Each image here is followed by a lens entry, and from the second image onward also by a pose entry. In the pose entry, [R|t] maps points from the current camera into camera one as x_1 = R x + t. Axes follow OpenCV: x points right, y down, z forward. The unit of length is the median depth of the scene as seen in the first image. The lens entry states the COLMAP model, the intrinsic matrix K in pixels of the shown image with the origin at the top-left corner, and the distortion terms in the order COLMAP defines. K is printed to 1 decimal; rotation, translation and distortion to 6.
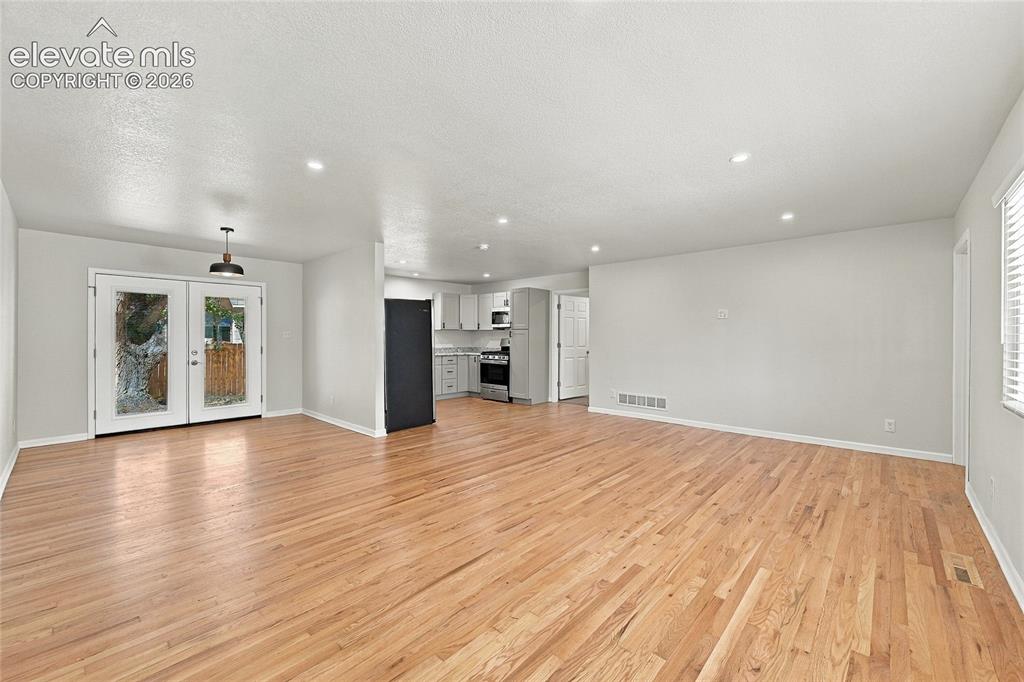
lens RADIAL K [[410.4, 0, 509.3], [0, 410.4, 339.5], [0, 0, 1]] dist [-0.000938, -0.000136]
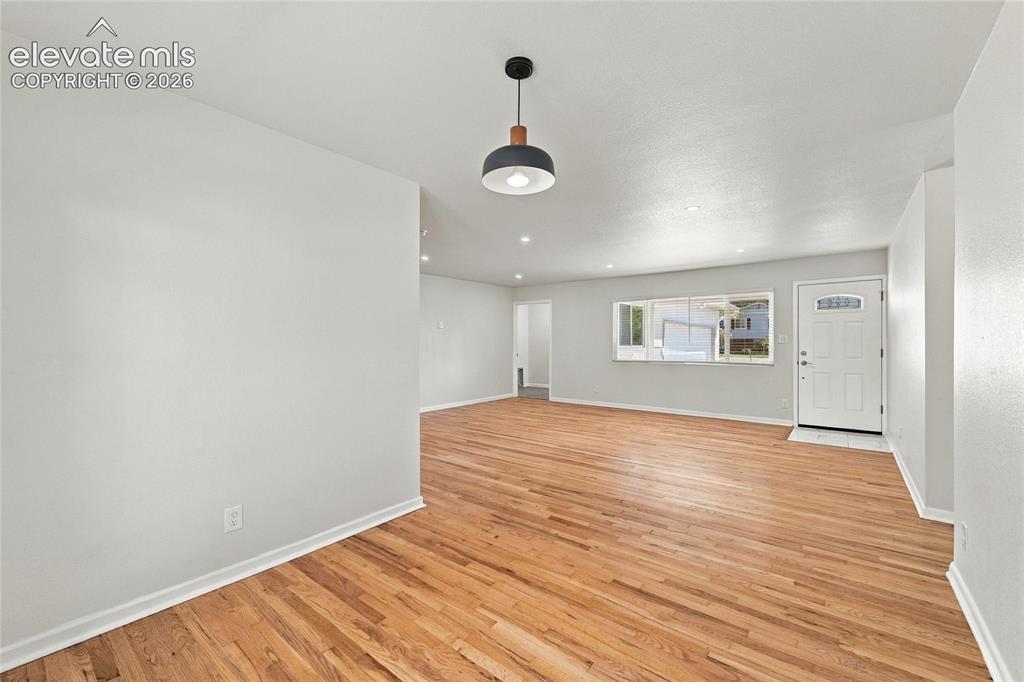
lens RADIAL K [[410.4, 0, 513.3], [0, 410.4, 345.0], [0, 0, 1]] dist [-0.000938, -0.000136]
pose [[-0.069879, -0.013088, 0.997470, -1.460917], [0.009066, 0.999864, 0.013755, -0.019098], [-0.997514, 0.010004, -0.069751, 1.393000]]
